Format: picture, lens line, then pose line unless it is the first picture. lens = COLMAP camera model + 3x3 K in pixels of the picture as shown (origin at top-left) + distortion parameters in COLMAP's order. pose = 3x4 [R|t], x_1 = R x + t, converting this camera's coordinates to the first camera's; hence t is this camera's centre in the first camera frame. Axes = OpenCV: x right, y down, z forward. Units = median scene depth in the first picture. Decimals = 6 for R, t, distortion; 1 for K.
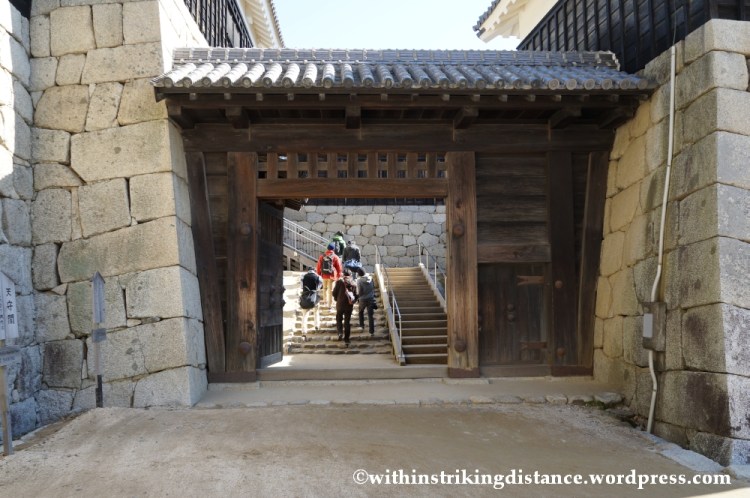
lens RADIAL K [[607.2, 0, 374.9], [0, 607.2, 250.2], [0, 0, 1]] dist [-0.005672, -0.025329]
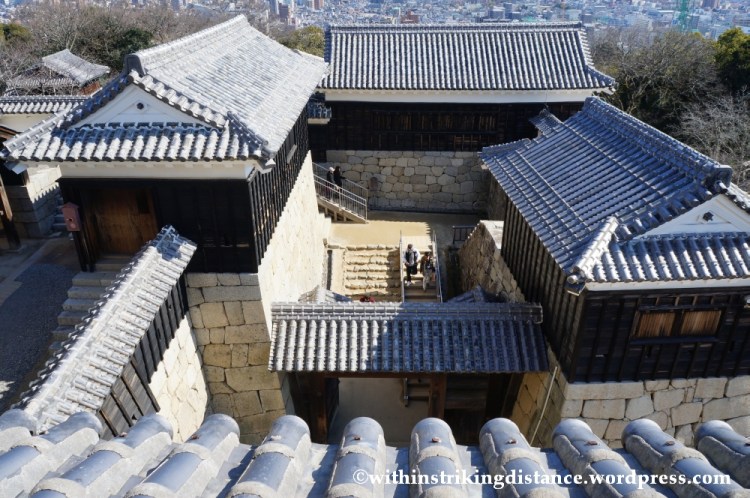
lens RADIAL K [[607.2, 0, 375.6], [0, 607.2, 252.4], [0, 0, 1]] dist [-0.005672, -0.025329]
pose [[0.997764, 0.040895, -0.052862, 0.039201], [-0.005820, 0.841104, 0.540842, -1.412294], [0.066580, -0.539325, 0.839461, -0.313835]]
